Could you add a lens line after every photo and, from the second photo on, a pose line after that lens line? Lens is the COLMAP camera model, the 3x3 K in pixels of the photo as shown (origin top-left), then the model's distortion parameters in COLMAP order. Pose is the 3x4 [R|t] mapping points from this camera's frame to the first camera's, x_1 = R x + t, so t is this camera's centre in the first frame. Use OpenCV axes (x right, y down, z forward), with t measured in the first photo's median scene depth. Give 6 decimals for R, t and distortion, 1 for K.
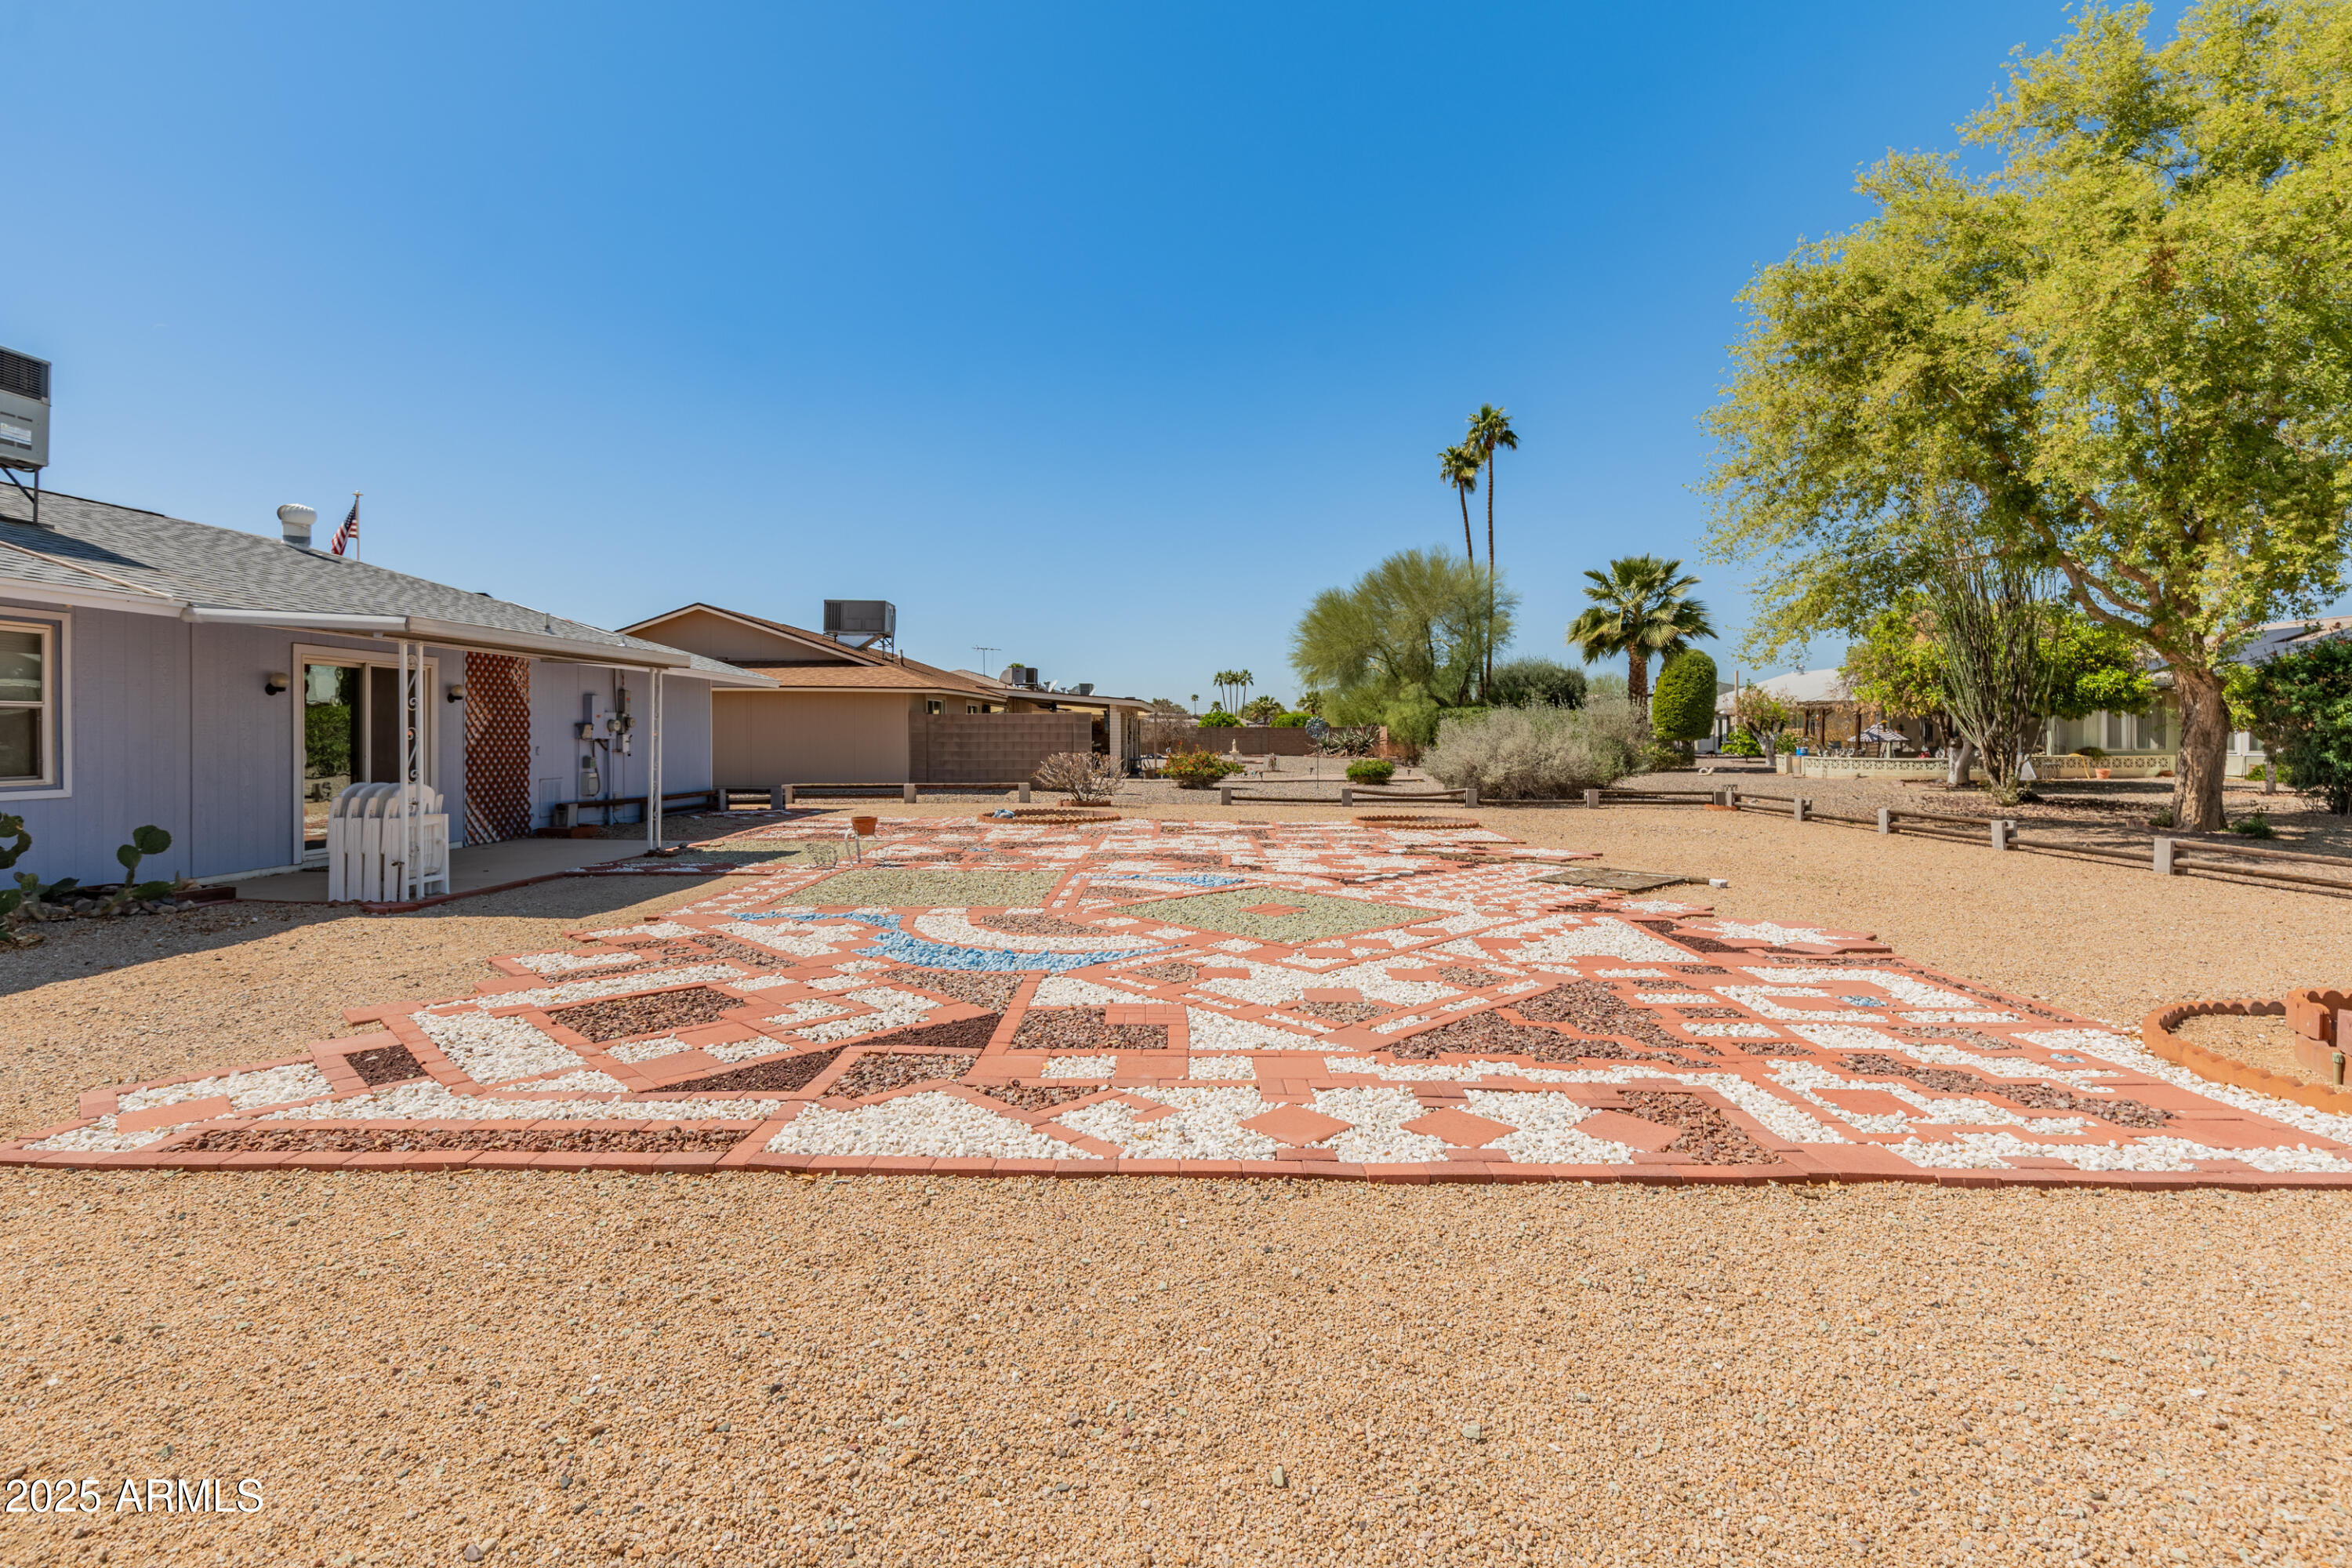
lens RADIAL K [[1115.7, 0, 1175.1], [0, 1115.7, 768.0], [0, 0, 1]] dist [0.009039, -0.002040]
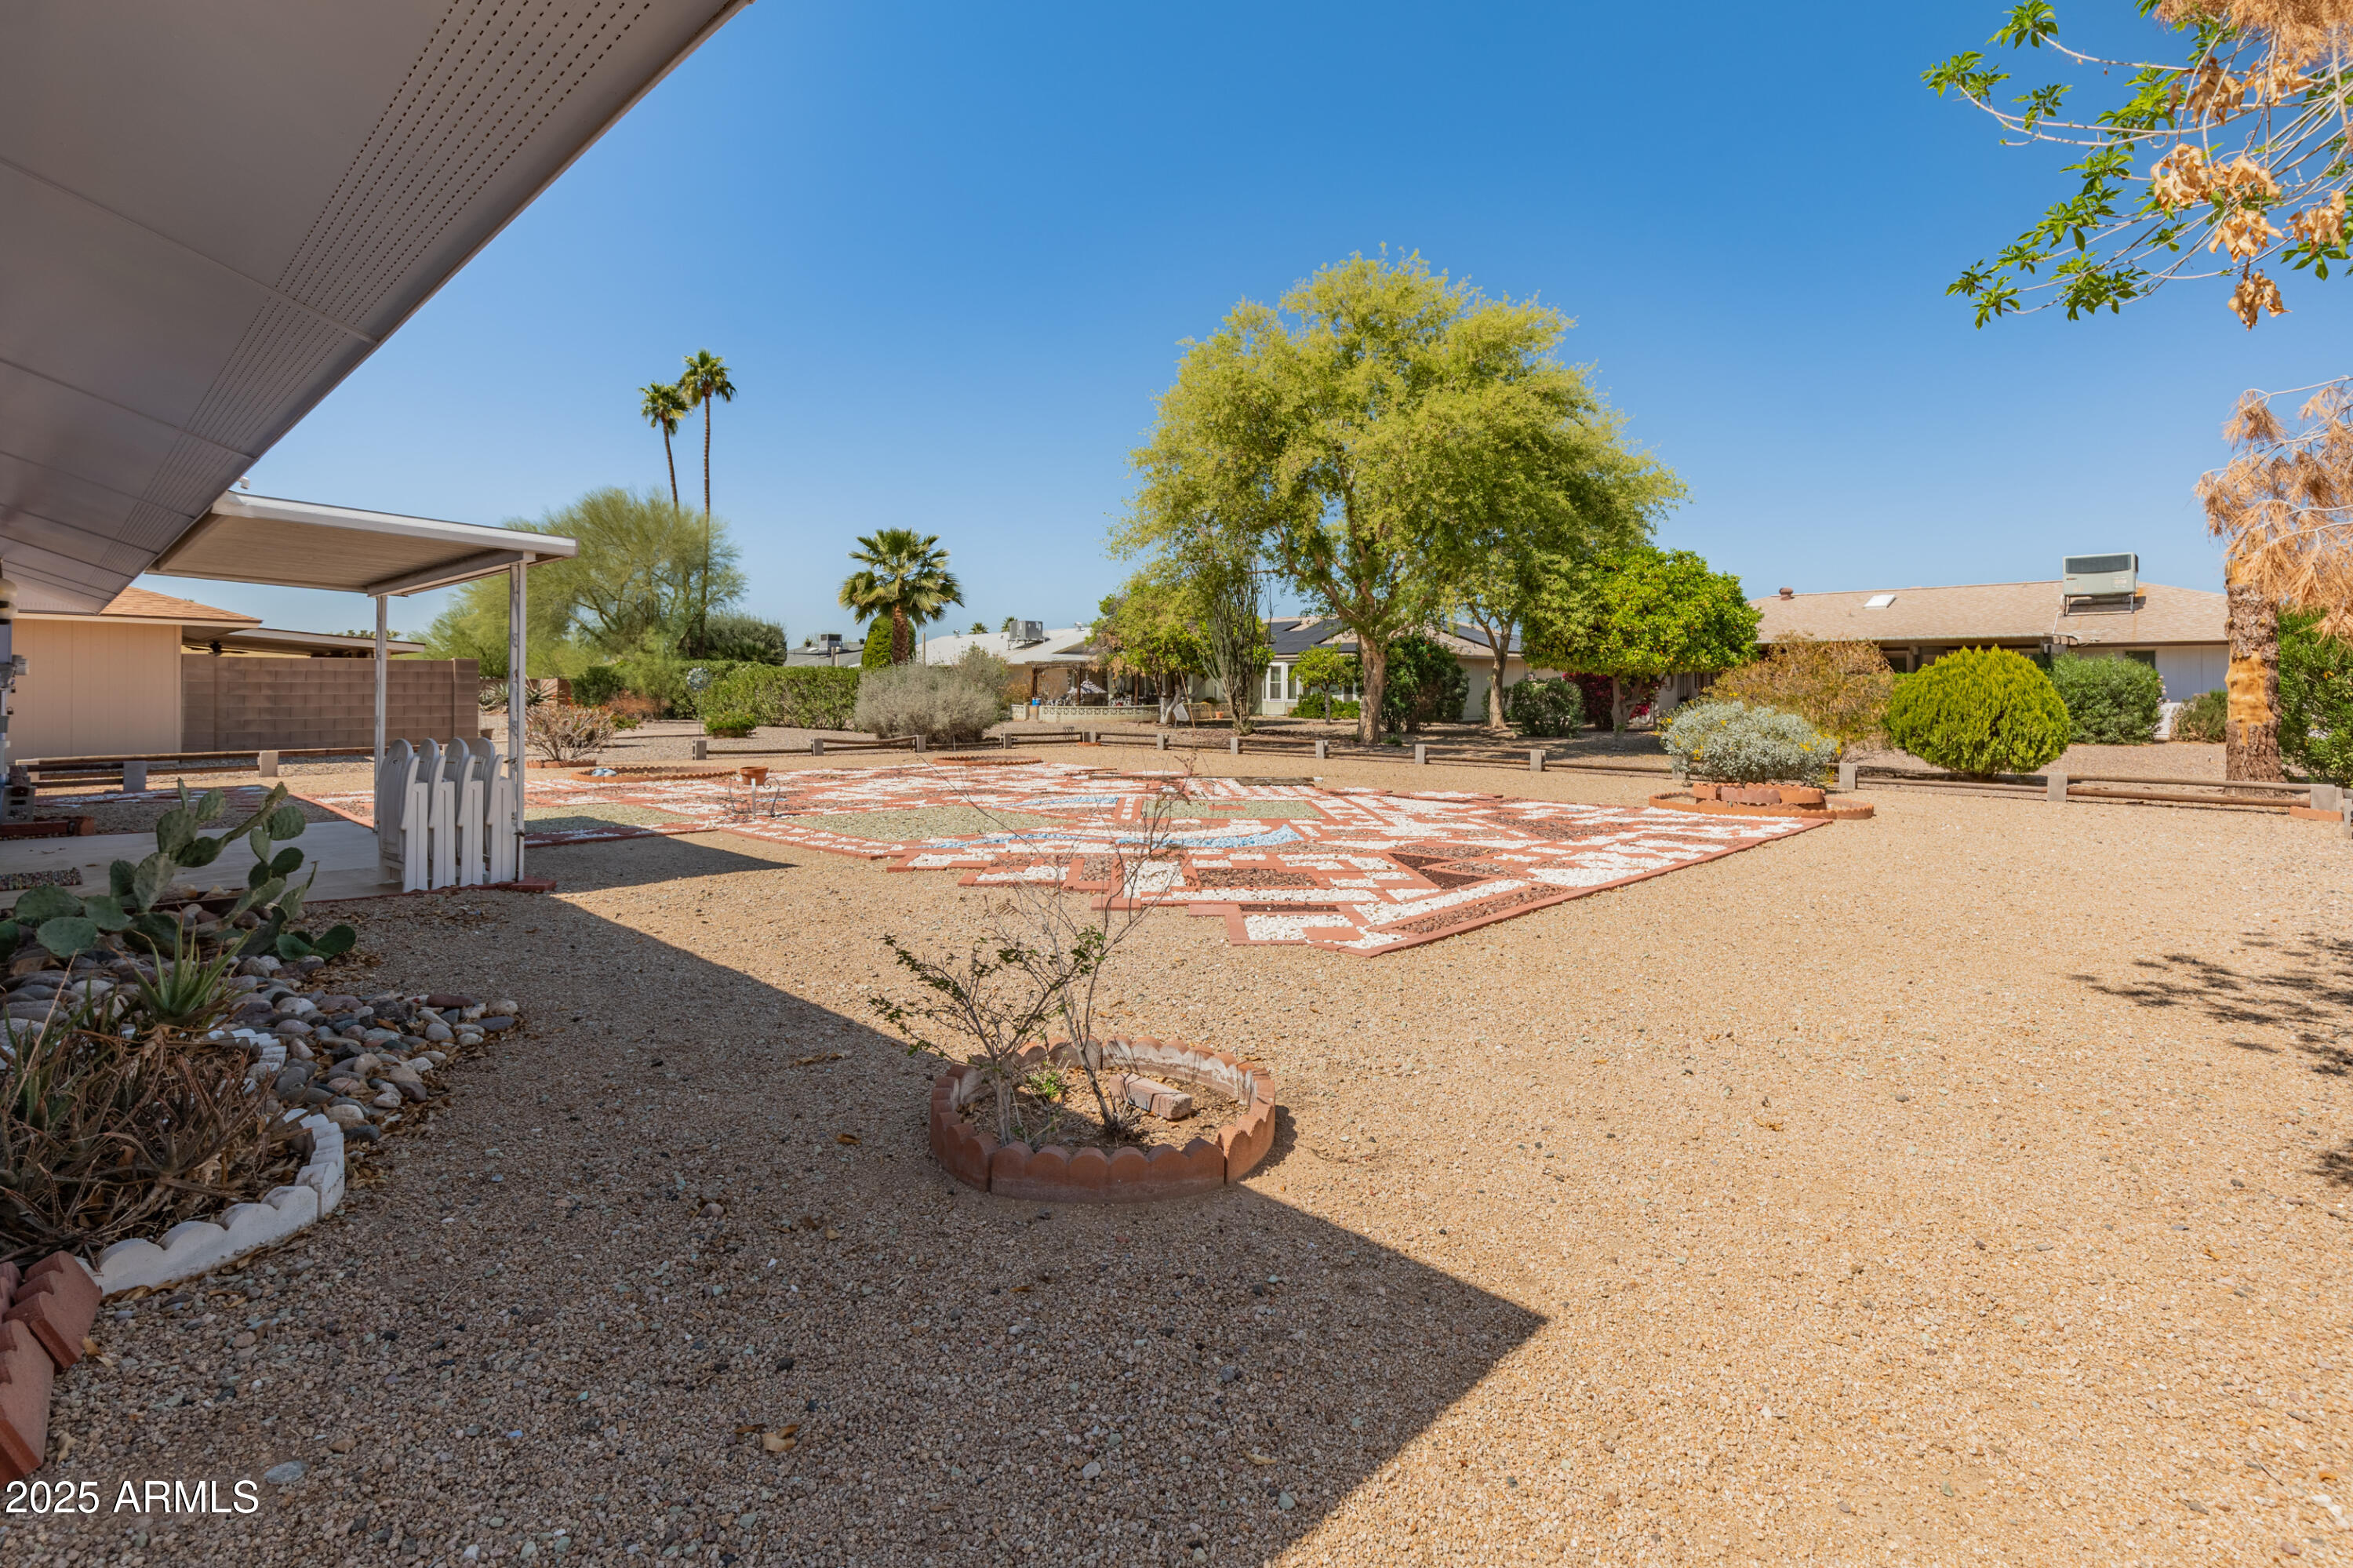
lens RADIAL K [[1116.3, 0, 1256.3], [0, 1116.3, 692.6], [0, 0, 1]] dist [0.009039, -0.002040]
pose [[0.641390, -0.000731, 0.767215, -0.216308], [0.022917, 0.999572, -0.018207, 0.002380], [-0.766873, 0.029260, 0.641132, 0.020318]]
